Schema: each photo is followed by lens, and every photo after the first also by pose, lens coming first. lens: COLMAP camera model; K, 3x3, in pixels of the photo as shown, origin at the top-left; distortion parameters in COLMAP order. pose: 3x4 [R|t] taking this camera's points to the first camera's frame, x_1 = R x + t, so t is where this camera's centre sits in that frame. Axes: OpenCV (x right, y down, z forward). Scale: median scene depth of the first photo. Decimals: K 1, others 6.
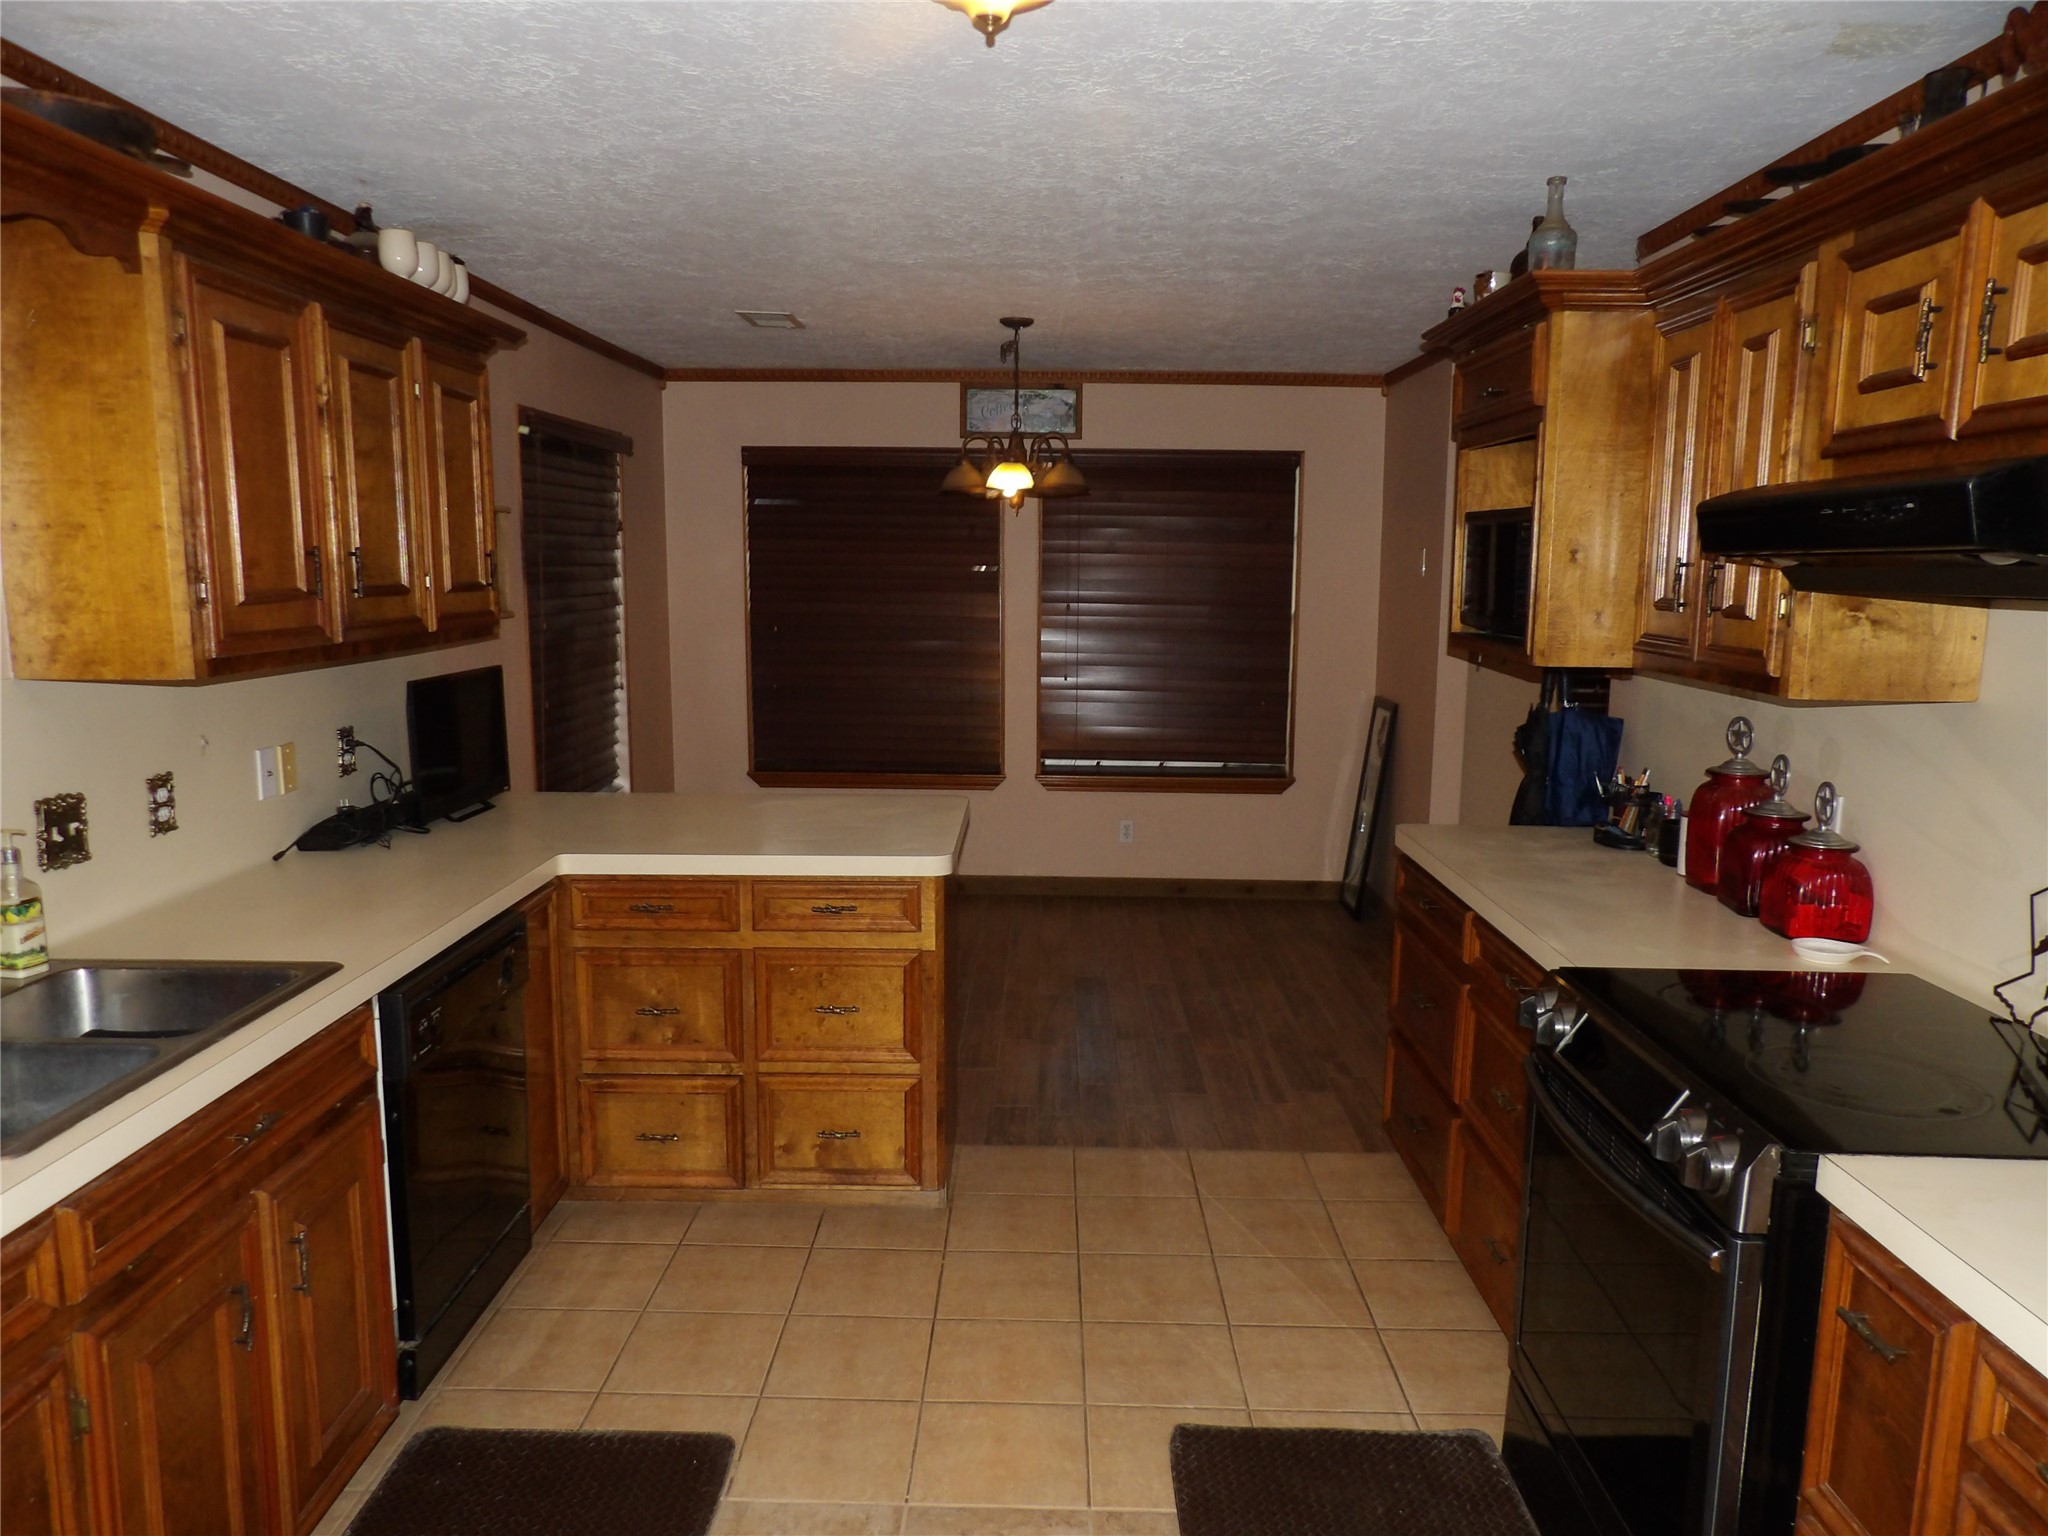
lens RADIAL K [[1471.5, 0, 1021.8], [0, 1471.5, 777.2], [0, 0, 1]] dist [-0.030939, 0.053213]
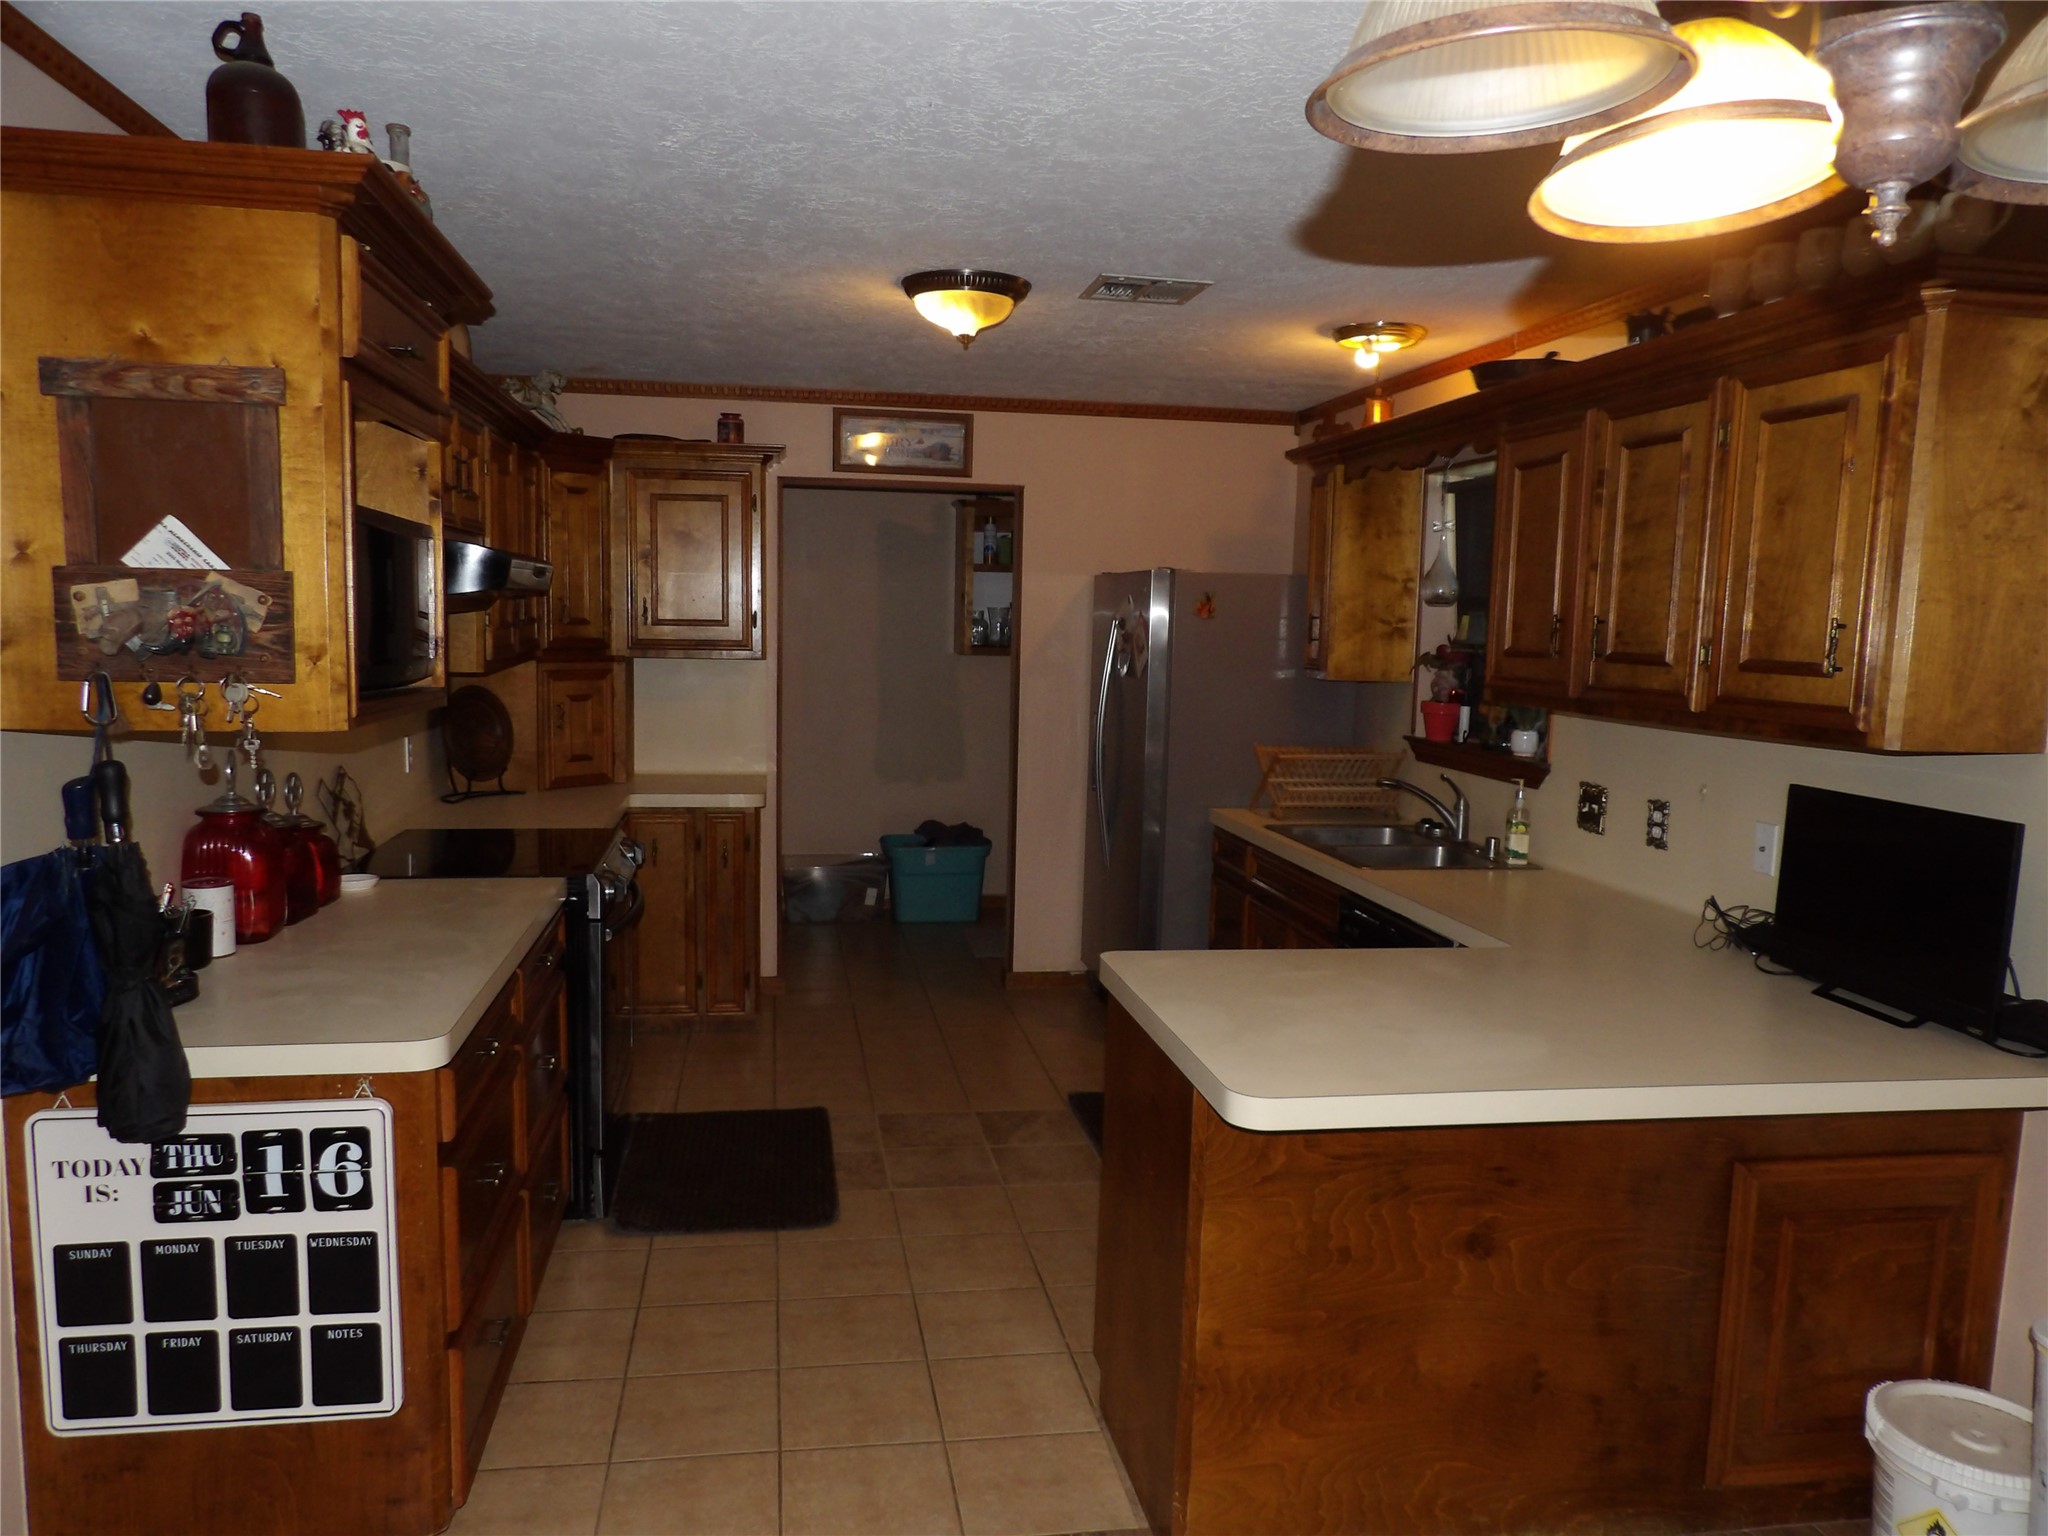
lens RADIAL K [[1471.5, 0, 1028.4], [0, 1471.5, 782.8], [0, 0, 1]] dist [-0.030939, 0.053213]
pose [[-0.980544, -0.011931, -0.195938, 0.186181], [-0.063201, 0.964191, 0.257566, -0.306216], [0.185849, 0.264939, -0.946186, 2.091406]]
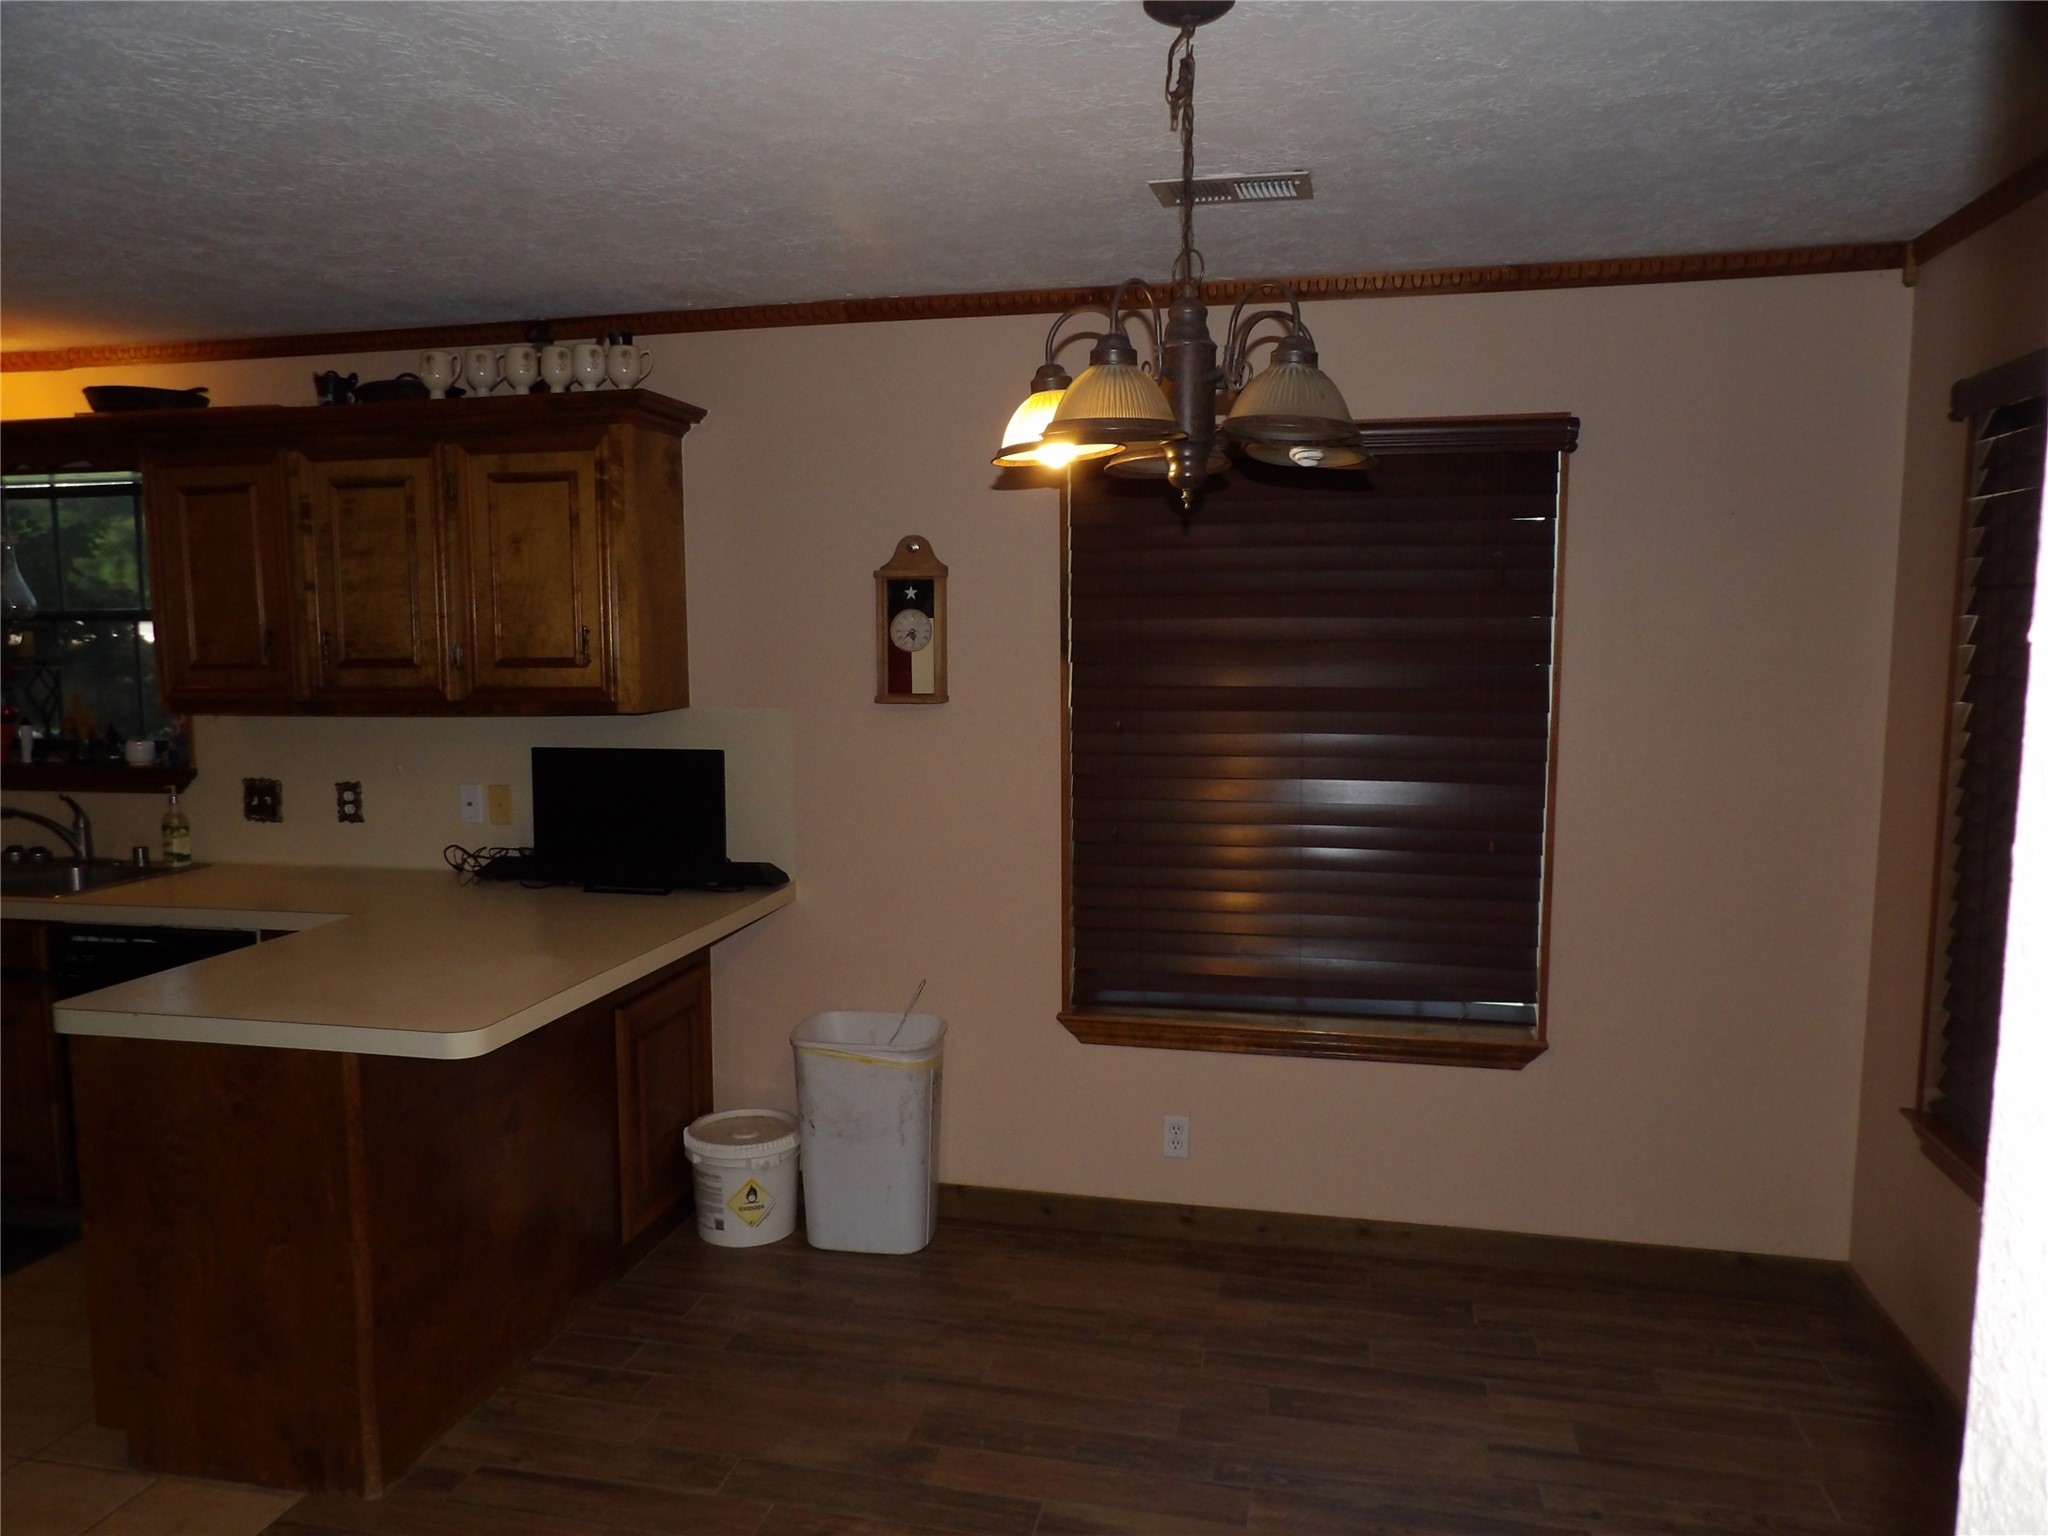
lens RADIAL K [[1471.5, 0, 1022.4], [0, 1471.5, 758.1], [0, 0, 1]] dist [-0.030939, 0.053213]
pose [[-0.202508, 0.085523, -0.975539, 0.713595], [-0.139838, 0.983445, 0.115244, -0.291727], [0.969245, 0.159755, -0.187197, 1.939317]]
